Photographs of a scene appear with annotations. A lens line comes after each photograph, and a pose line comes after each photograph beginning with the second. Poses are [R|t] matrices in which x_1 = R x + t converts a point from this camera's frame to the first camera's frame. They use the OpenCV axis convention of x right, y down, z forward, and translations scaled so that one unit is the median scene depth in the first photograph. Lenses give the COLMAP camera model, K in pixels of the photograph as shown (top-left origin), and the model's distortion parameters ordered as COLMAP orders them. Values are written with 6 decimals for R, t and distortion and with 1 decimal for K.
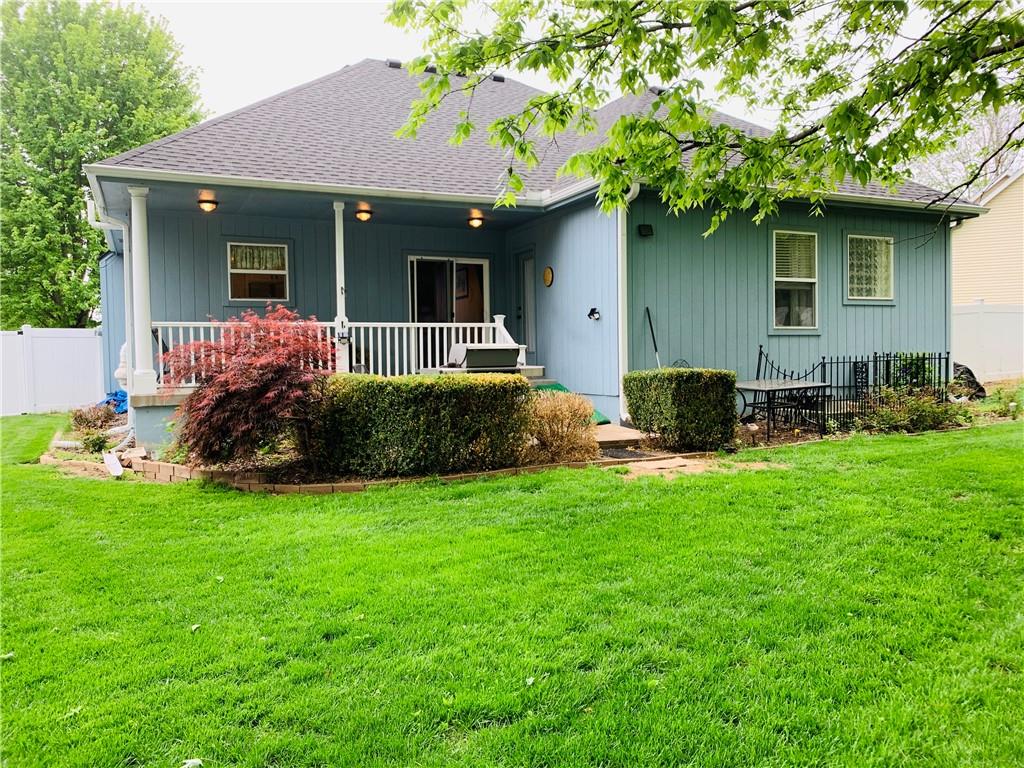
lens RADIAL K [[791.5, 0, 512.5], [0, 791.5, 382.5], [0, 0, 1]] dist [-0.012294, -0.019624]
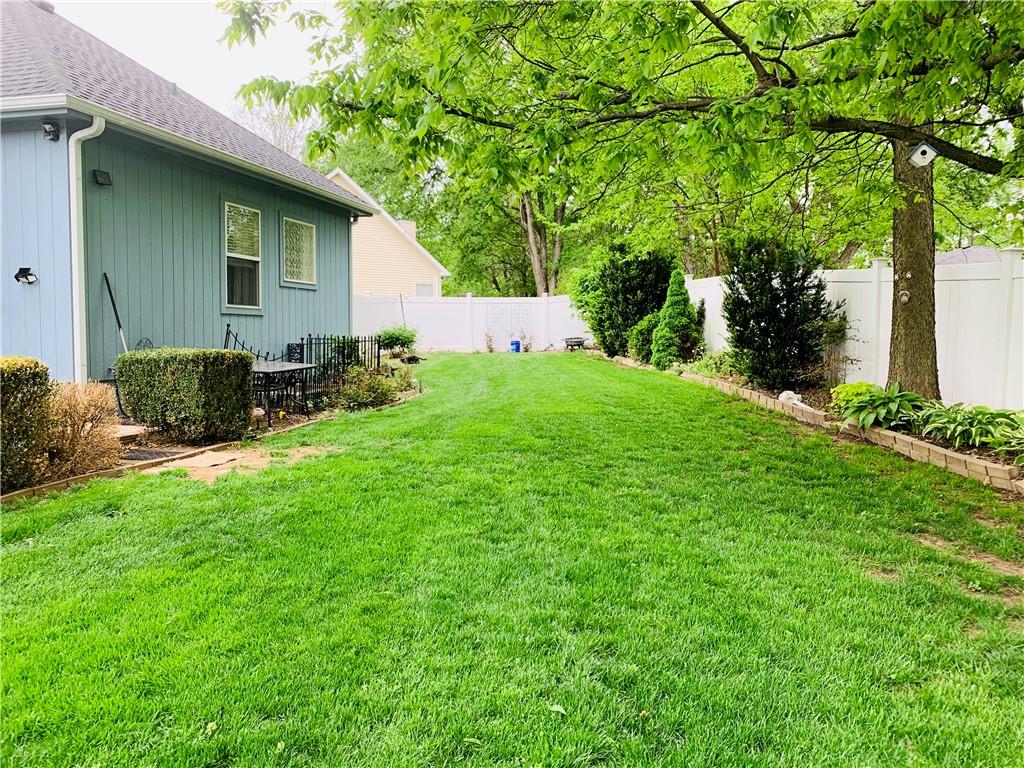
lens RADIAL K [[791.5, 0, 511.9], [0, 791.5, 386.0], [0, 0, 1]] dist [-0.012294, -0.019624]
pose [[0.598492, -0.029002, 0.800604, -0.257456], [0.004451, 0.999449, 0.032877, -0.003609], [-0.801117, -0.016113, 0.598291, 0.191994]]
